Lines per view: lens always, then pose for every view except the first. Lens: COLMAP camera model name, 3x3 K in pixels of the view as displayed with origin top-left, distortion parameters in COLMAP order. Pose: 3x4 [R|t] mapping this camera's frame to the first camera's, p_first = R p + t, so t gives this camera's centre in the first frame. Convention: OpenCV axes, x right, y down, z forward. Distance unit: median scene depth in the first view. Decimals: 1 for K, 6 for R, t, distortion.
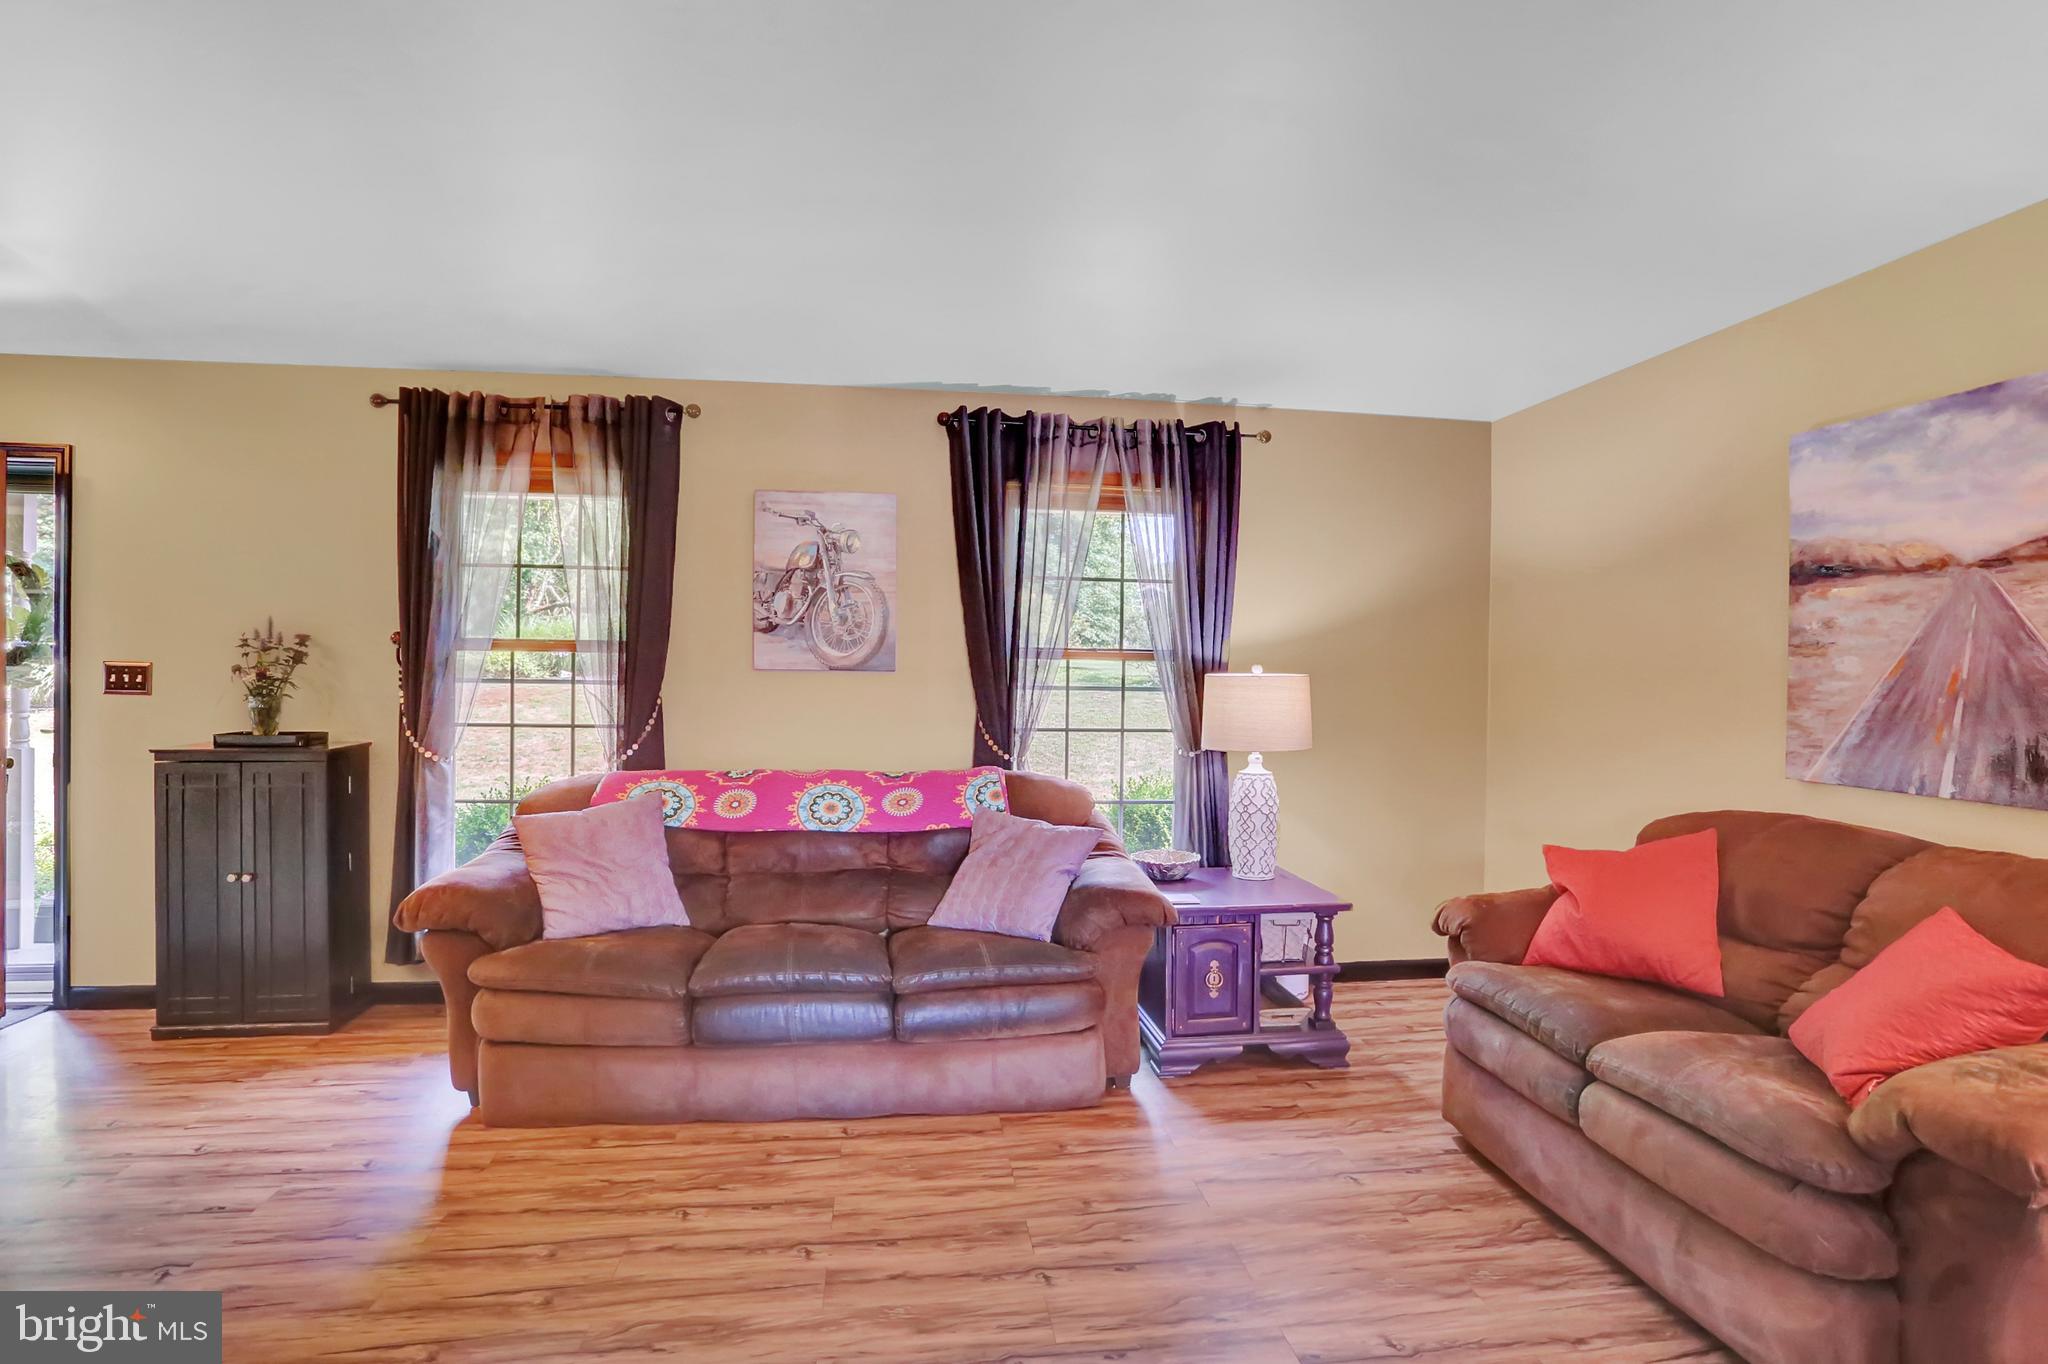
lens RADIAL K [[1021.9, 0, 1017.9], [0, 1021.9, 686.1], [0, 0, 1]] dist [-0.078938, 0.031564]
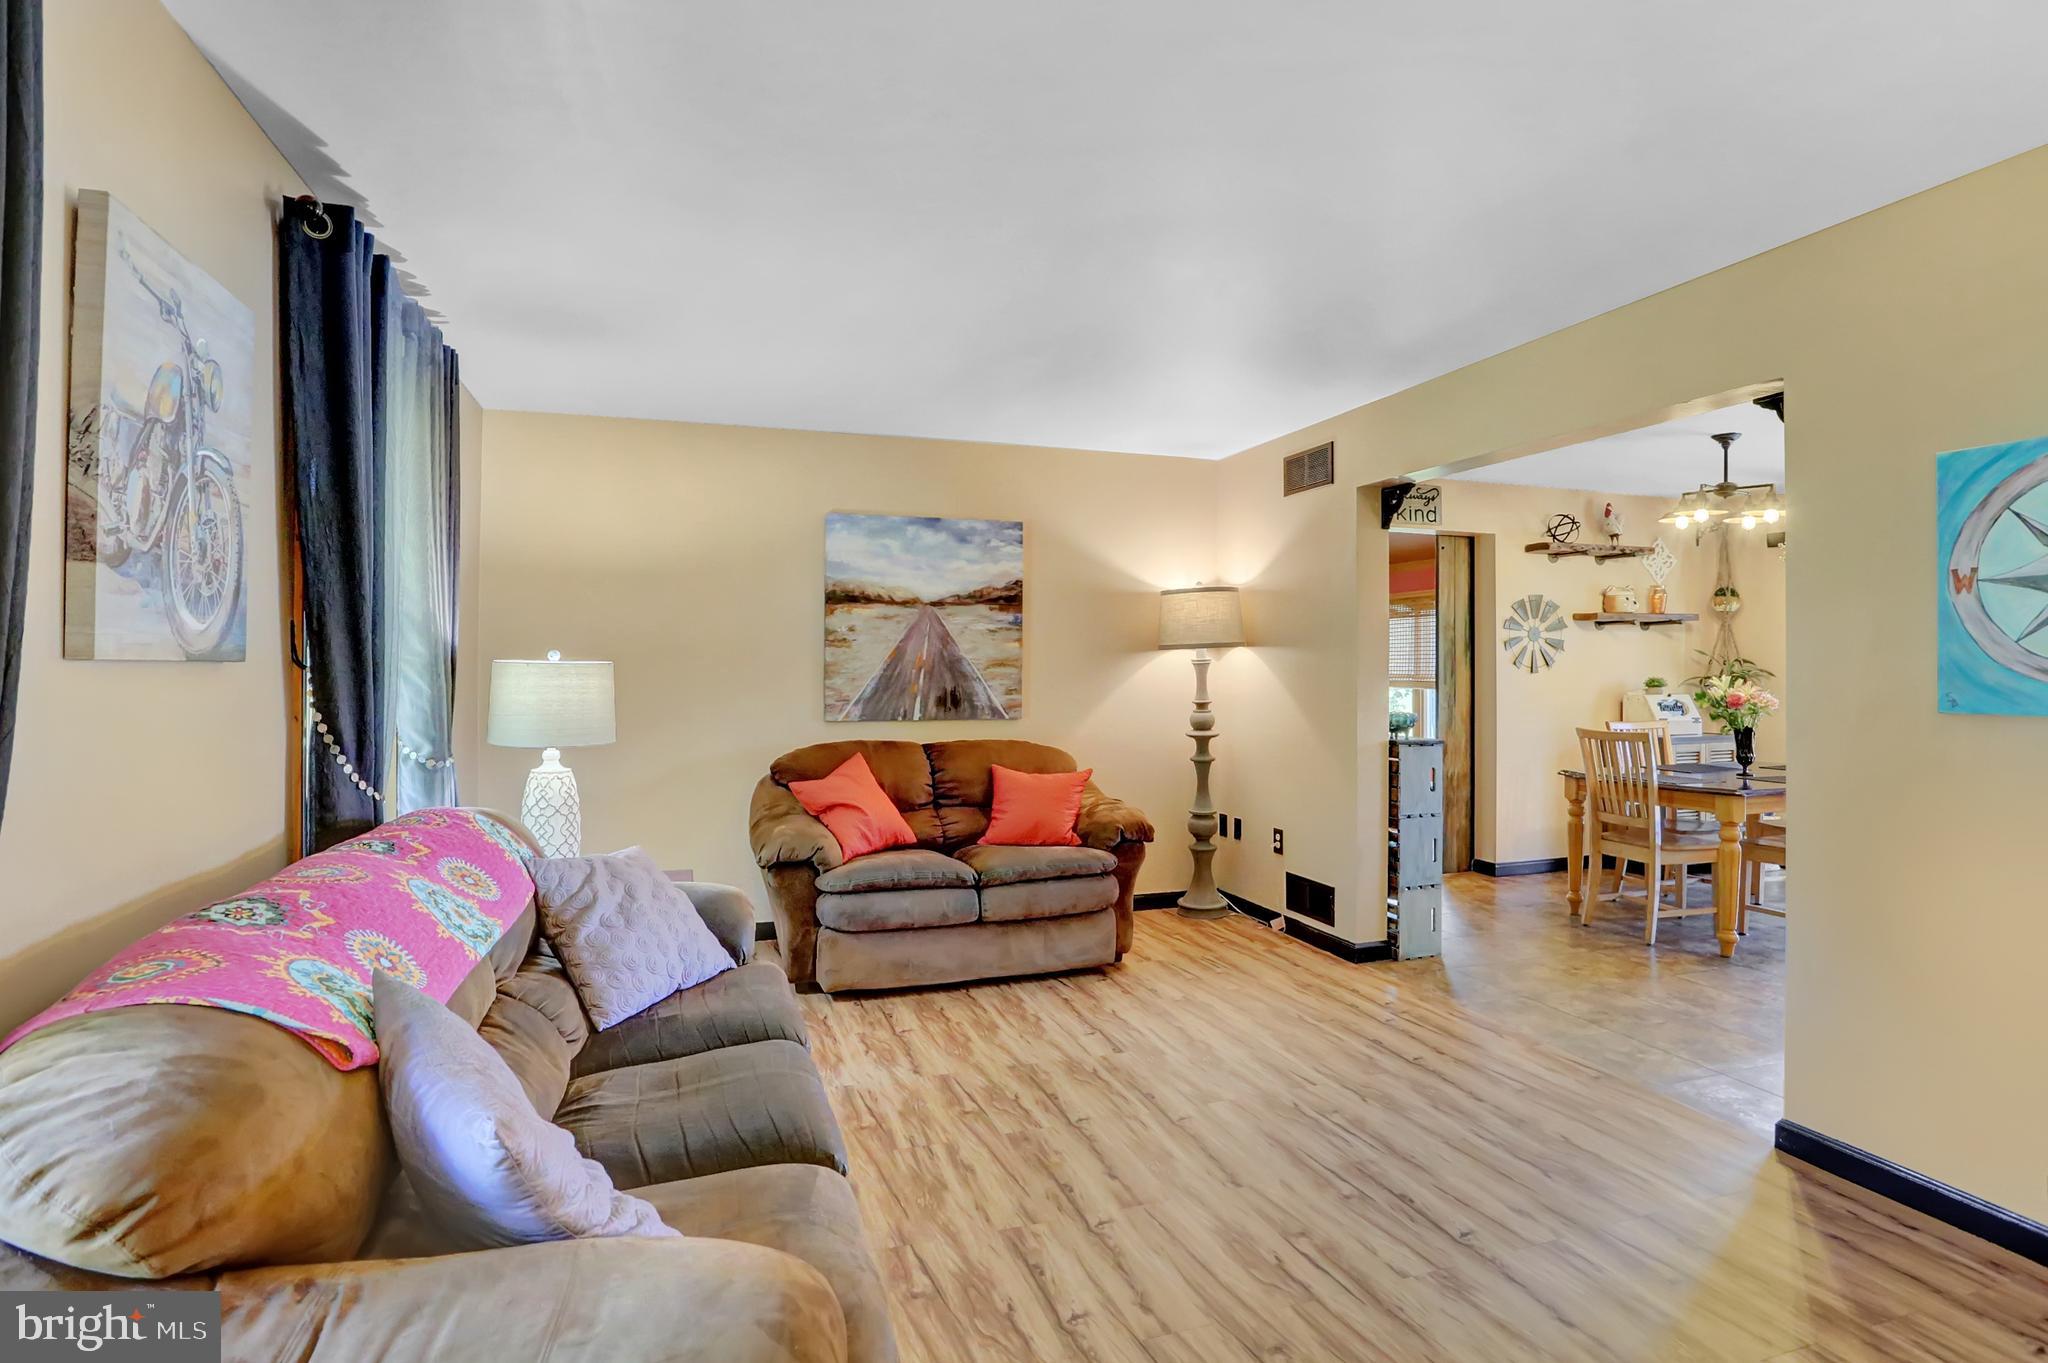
lens RADIAL K [[1033.0, 0, 1028.4], [0, 1033.0, 657.8], [0, 0, 1]] dist [-0.044502, 0.032432]
pose [[-0.200381, -0.006294, 0.979698, -1.078127], [0.011268, 0.999898, 0.008729, -0.025565], [-0.979653, 0.012789, -0.200290, 1.120612]]
